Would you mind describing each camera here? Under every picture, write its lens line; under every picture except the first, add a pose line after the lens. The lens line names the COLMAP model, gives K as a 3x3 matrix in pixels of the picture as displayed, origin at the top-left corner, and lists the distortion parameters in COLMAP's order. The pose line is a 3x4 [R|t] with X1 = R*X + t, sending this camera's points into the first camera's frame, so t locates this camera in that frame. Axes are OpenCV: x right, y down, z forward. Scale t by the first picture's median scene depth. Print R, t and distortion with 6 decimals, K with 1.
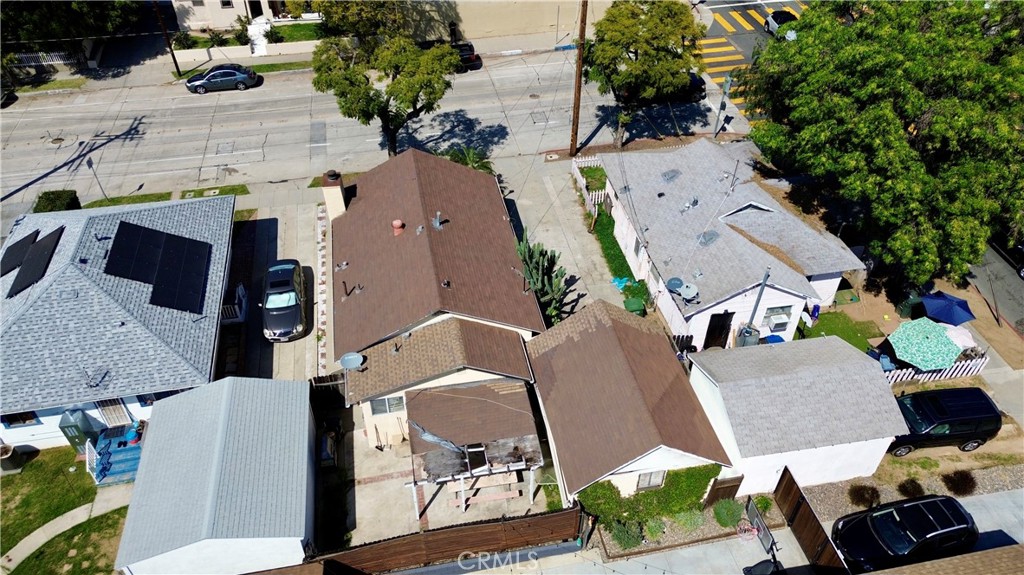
lens RADIAL K [[721.6, 0, 514.4], [0, 721.6, 293.4], [0, 0, 1]] dist [0.076348, -0.067029]
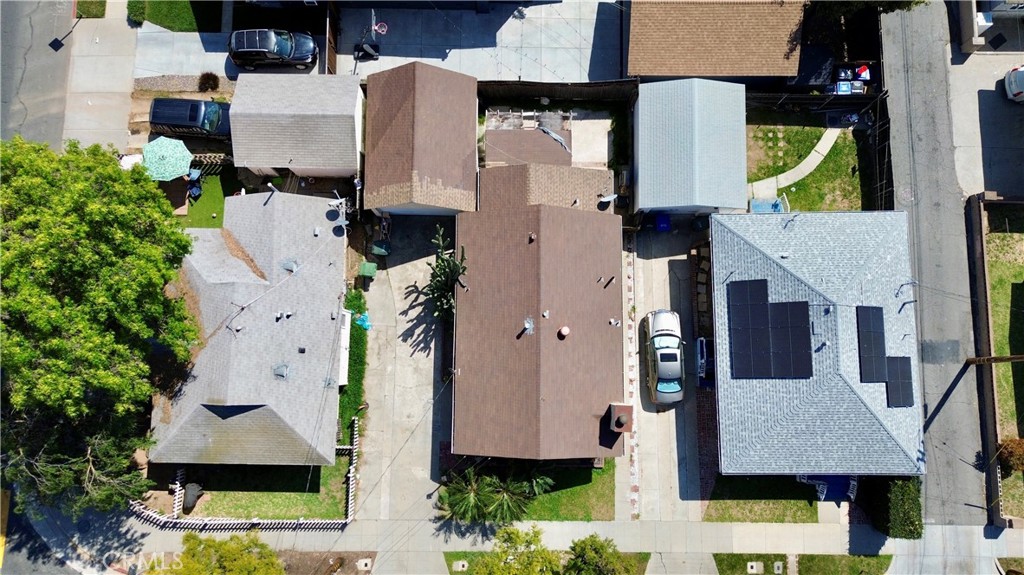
lens RADIAL K [[732.1, 0, 512.0], [0, 732.1, 287.5], [0, 0, 1]] dist [0.032868, -0.002104]
pose [[-0.980197, -0.197490, 0.014517, -0.093256], [0.124157, -0.555801, 0.821992, -1.053745], [-0.154266, 0.807517, 0.569314, 0.360930]]
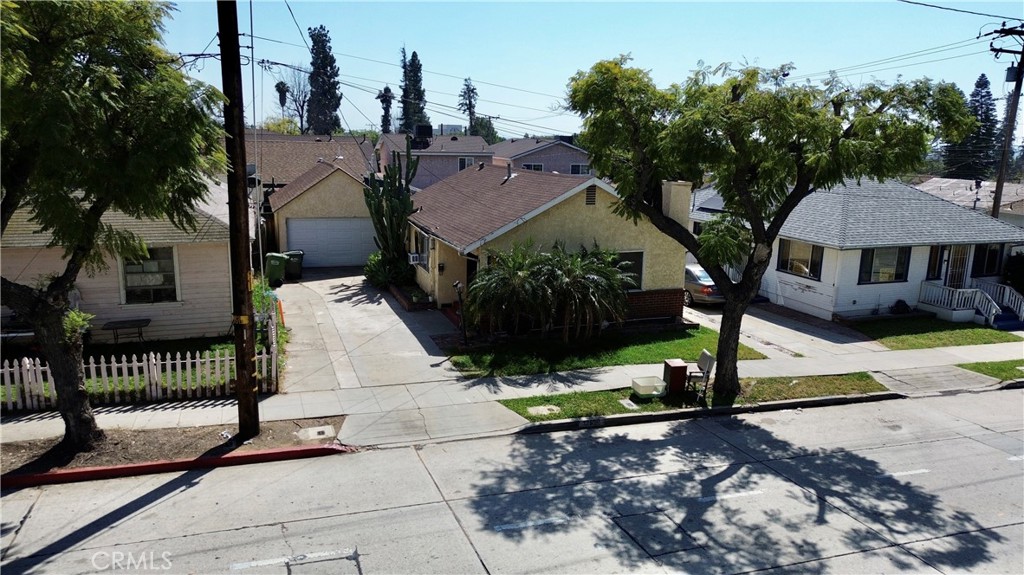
lens RADIAL K [[721.6, 0, 514.4], [0, 721.6, 293.4], [0, 0, 1]] dist [0.076348, -0.067029]
pose [[-0.988004, 0.003373, -0.154389, 0.026353], [-0.122244, 0.593806, 0.795268, -0.765560], [0.094360, 0.804602, -0.586270, 1.763977]]
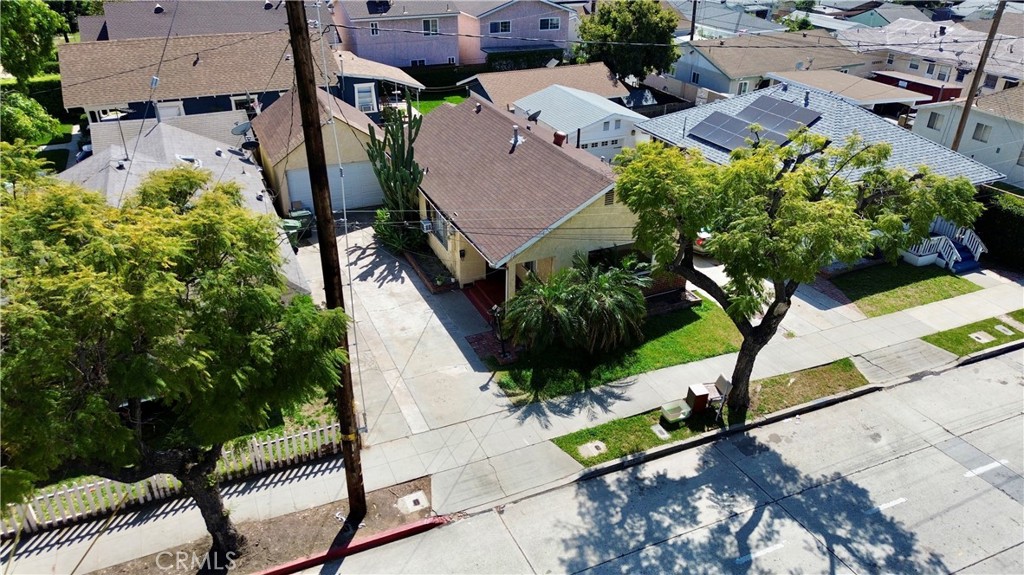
lens RADIAL K [[721.0, 0, 513.3], [0, 721.0, 287.3], [0, 0, 1]] dist [0.069233, -0.066759]
pose [[-0.970639, 0.096996, -0.220119, 0.118222], [-0.173303, 0.352617, 0.919580, -0.911987], [0.166813, 0.930727, -0.325454, 1.576481]]
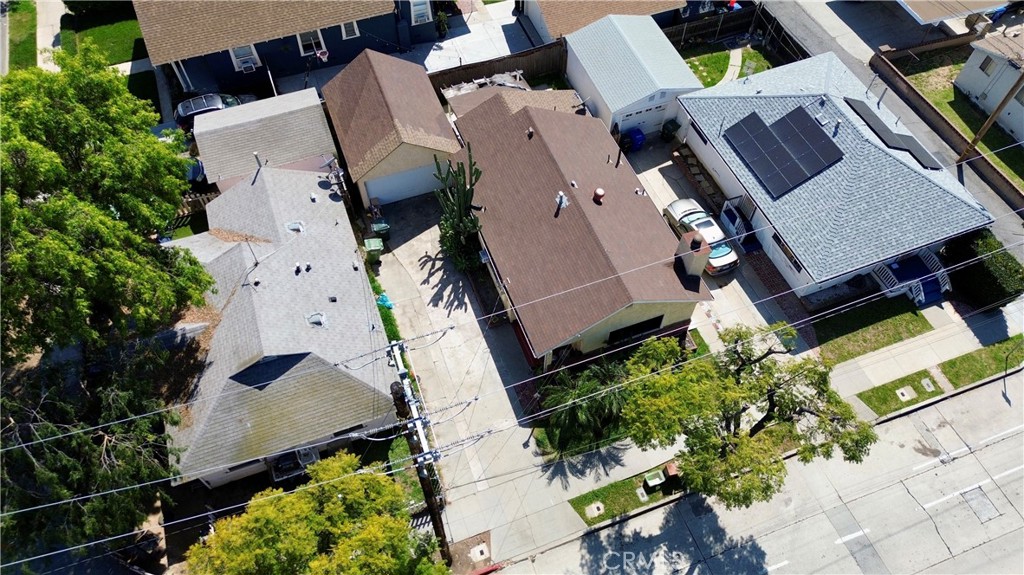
lens RADIAL K [[721.0, 0, 513.3], [0, 721.0, 287.3], [0, 0, 1]] dist [0.069233, -0.066759]
pose [[-0.985227, 0.135601, -0.104591, 0.093703], [-0.122338, -0.129931, 0.983947, -1.209550], [0.119835, 0.982207, 0.144600, 1.048012]]
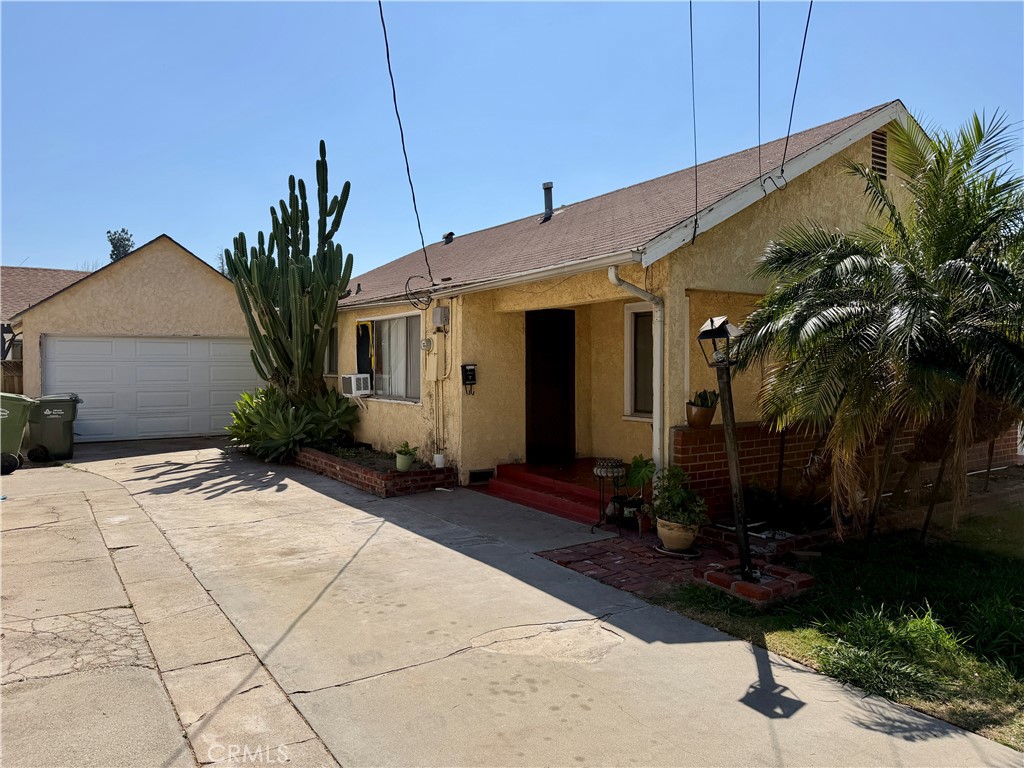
lens RADIAL K [[717.1, 0, 512.0], [0, 717.1, 384.0], [0, 0, 1]] dist [0.017525, 0.000397]
pose [[-0.922573, 0.010130, -0.385688, 0.085643], [-0.256961, 0.729552, 0.633817, -0.310501], [0.287800, 0.683850, -0.670462, 1.462551]]
